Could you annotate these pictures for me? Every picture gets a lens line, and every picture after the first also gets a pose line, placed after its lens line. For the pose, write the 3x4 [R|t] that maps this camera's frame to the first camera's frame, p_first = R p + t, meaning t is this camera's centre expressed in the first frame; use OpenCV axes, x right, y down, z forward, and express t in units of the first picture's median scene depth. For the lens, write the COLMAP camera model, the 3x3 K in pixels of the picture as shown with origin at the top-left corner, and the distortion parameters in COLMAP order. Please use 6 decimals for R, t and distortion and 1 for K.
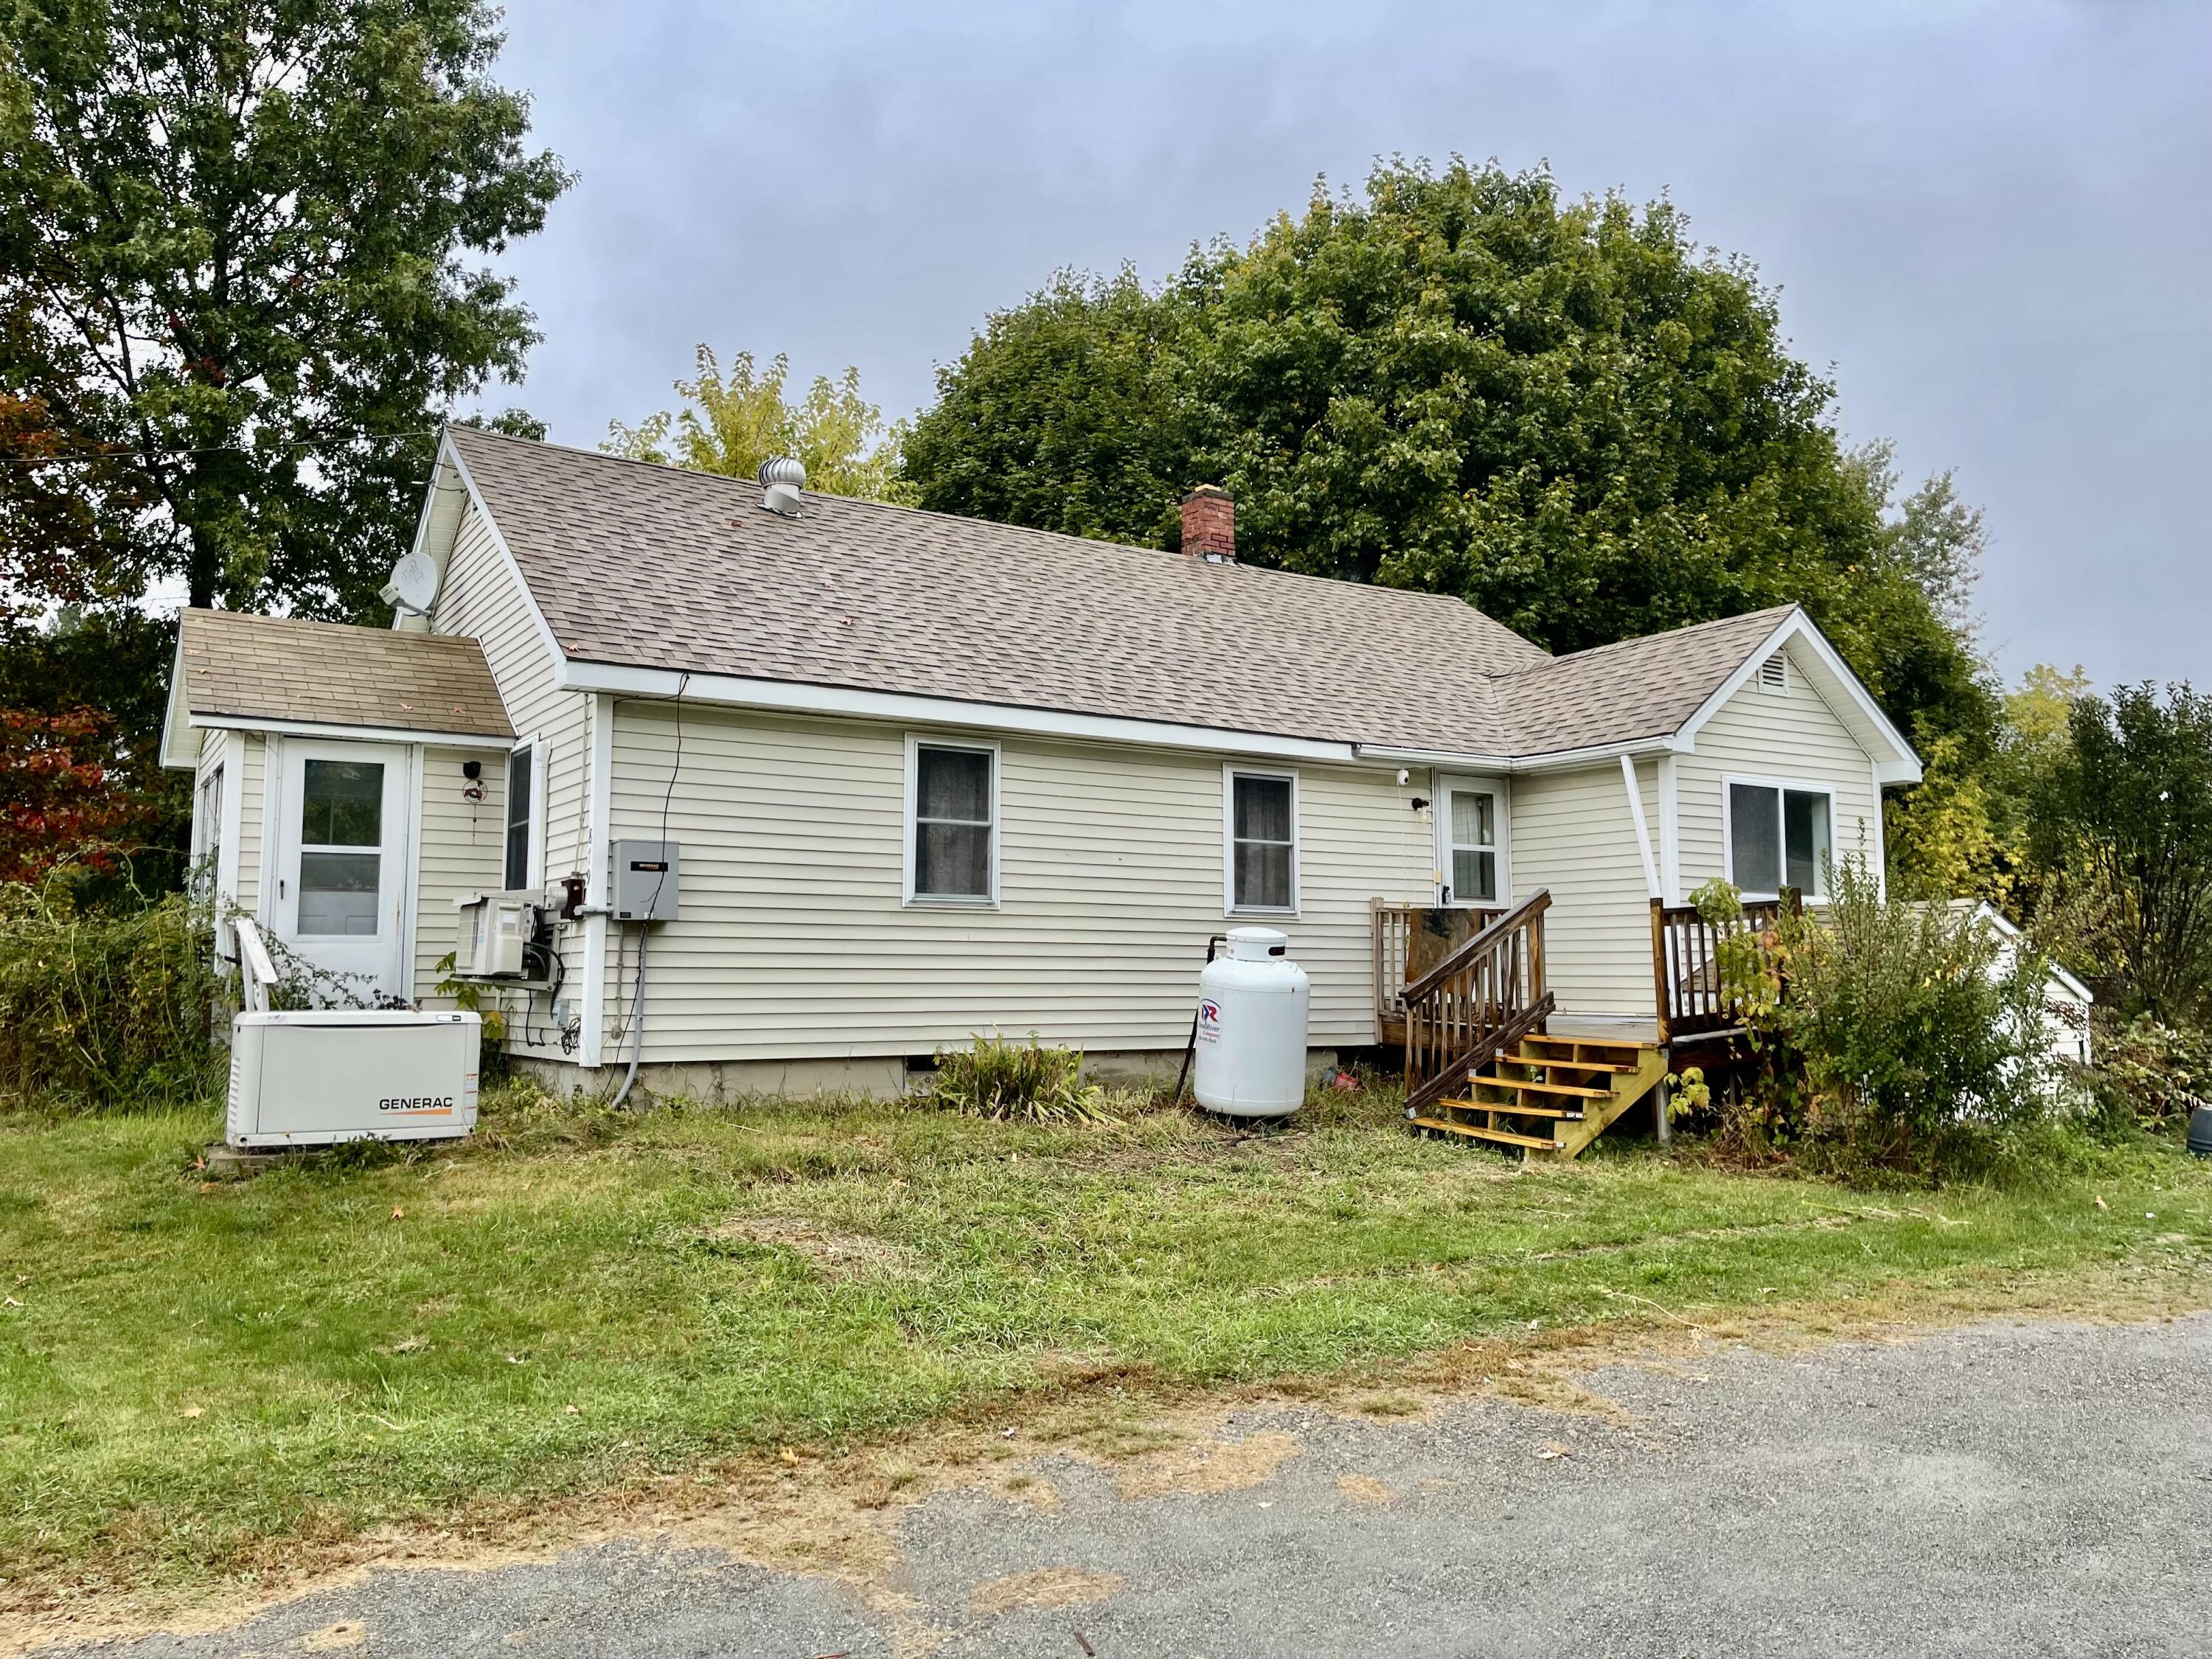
lens RADIAL K [[1648.5, 0, 1092.3], [0, 1648.5, 809.3], [0, 0, 1]] dist [0.053232, -0.076905]
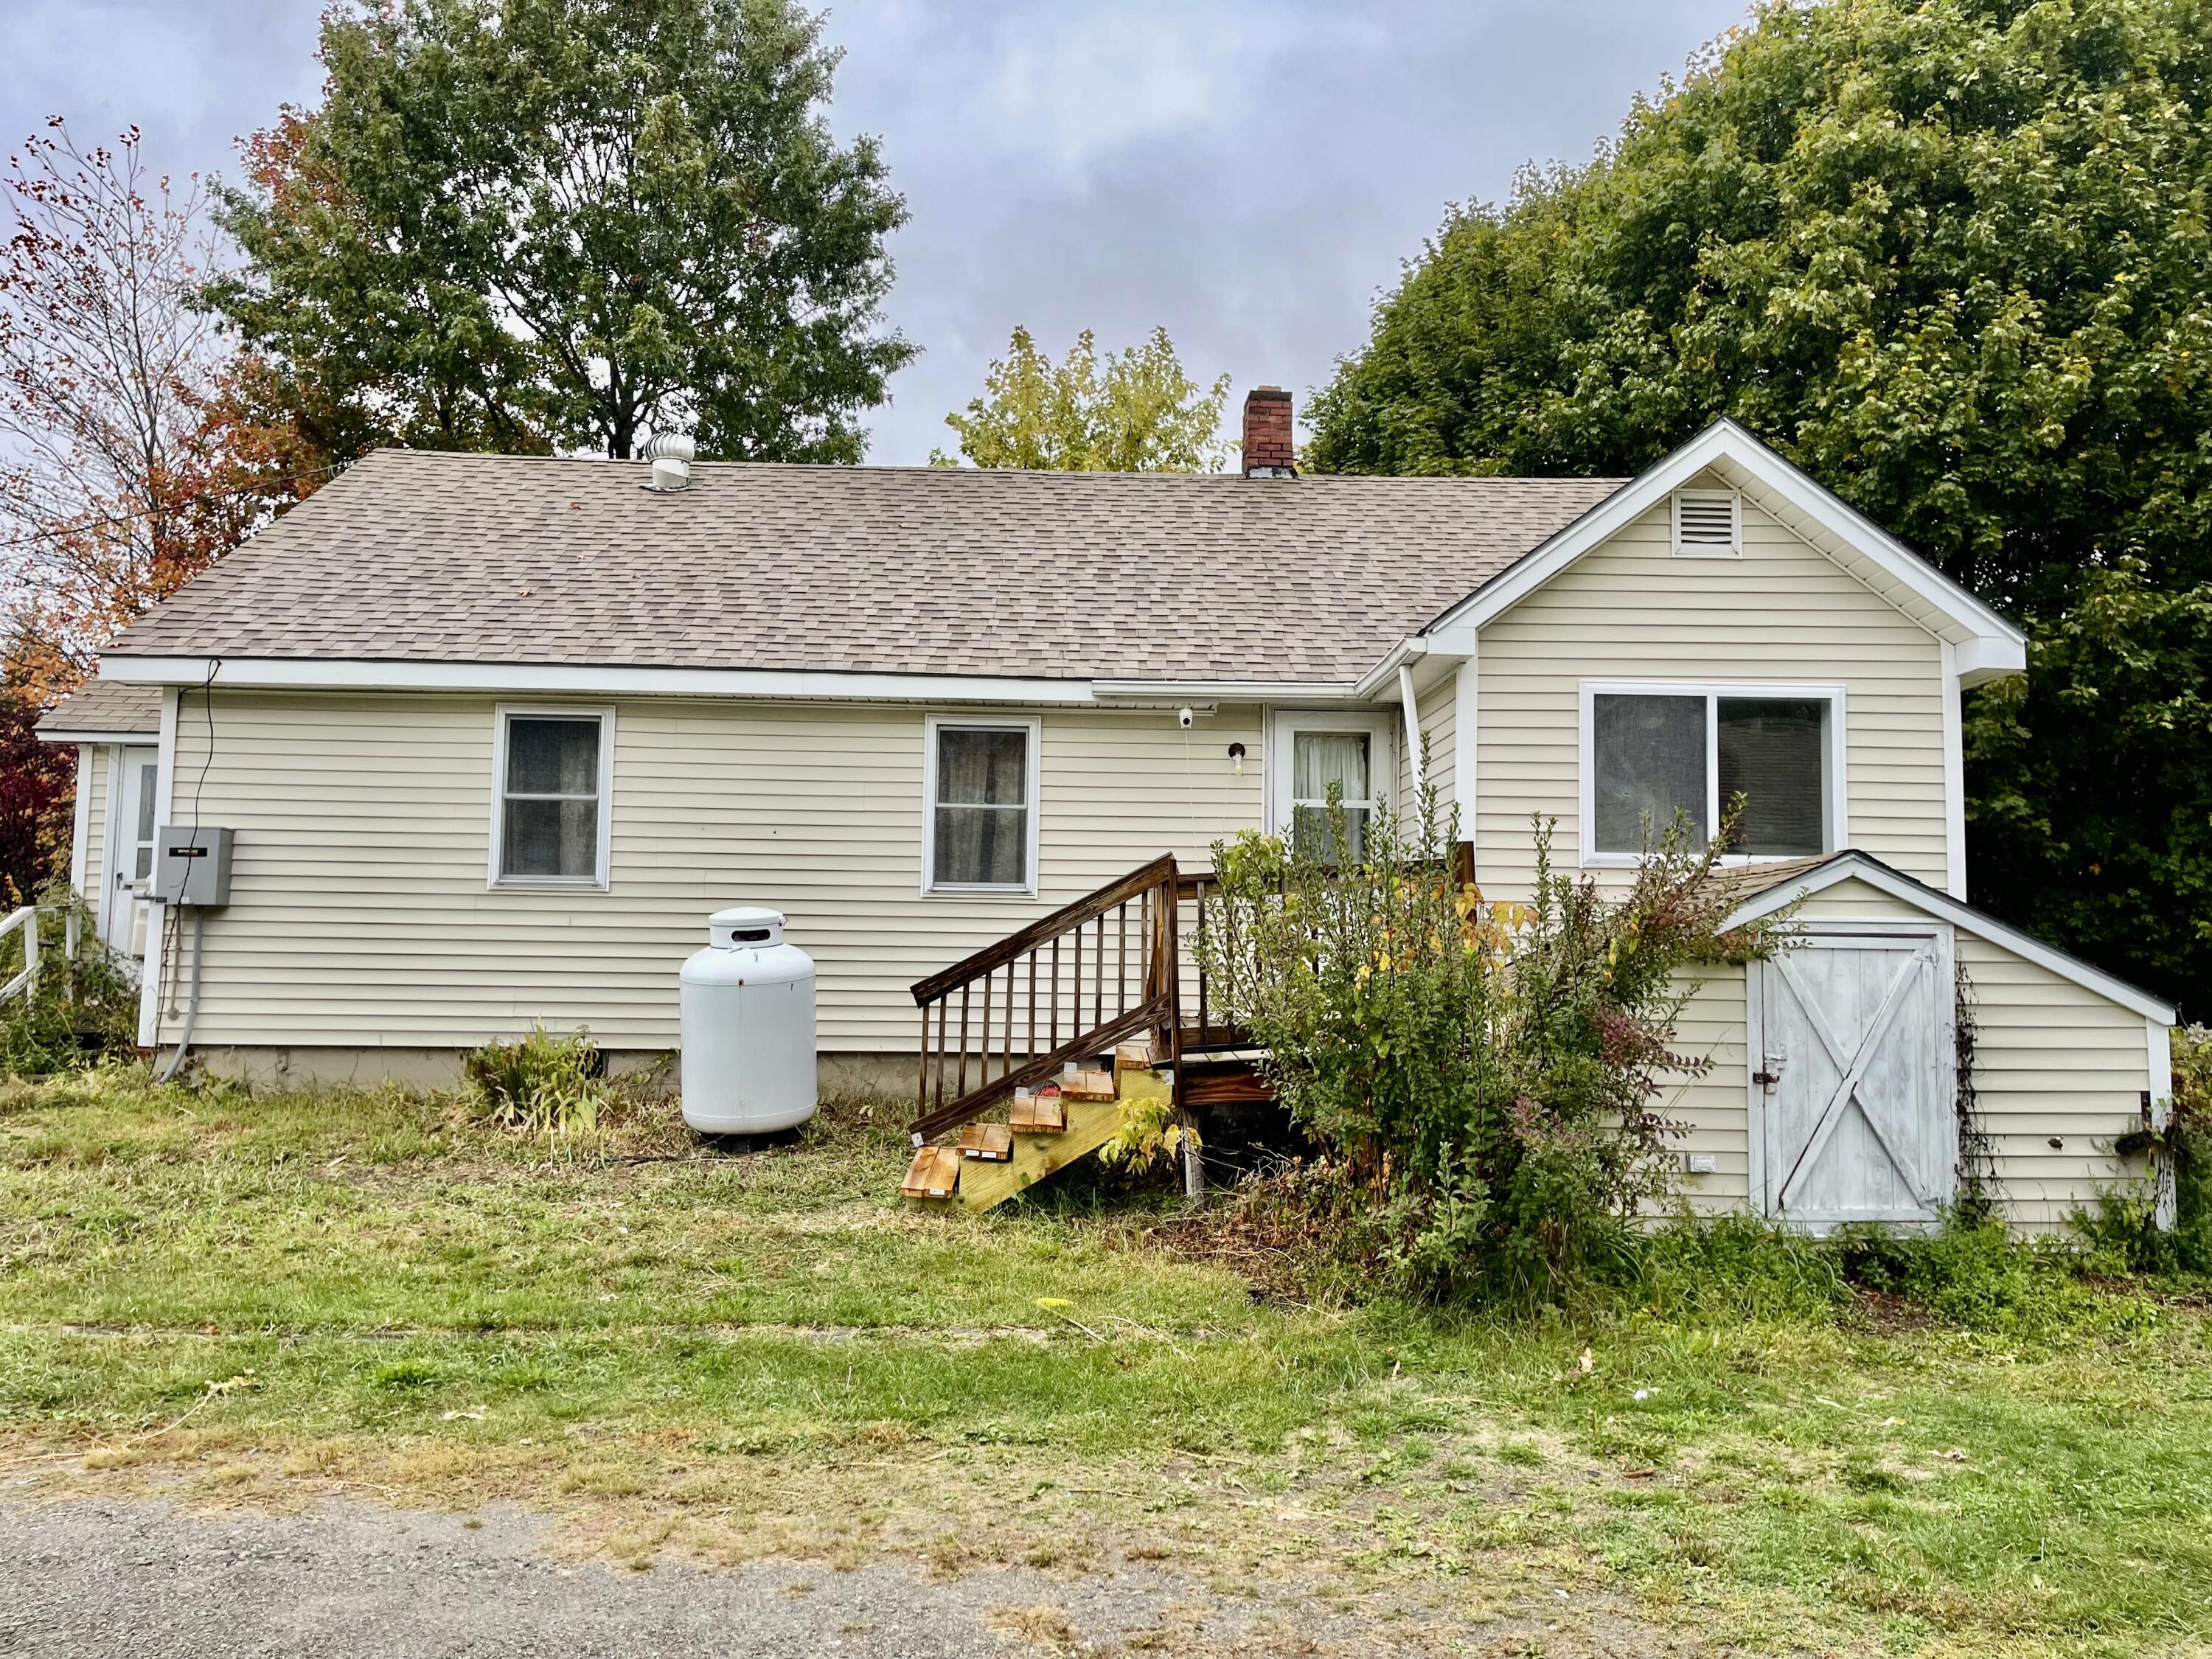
lens RADIAL K [[1648.5, 0, 1096.0], [0, 1648.5, 831.2], [0, 0, 1]] dist [0.053232, -0.076905]
pose [[0.859075, -0.033030, -0.510782, 0.566928], [0.040354, 0.999180, 0.003258, 0.031424], [0.510256, -0.023411, 0.859704, 0.310930]]
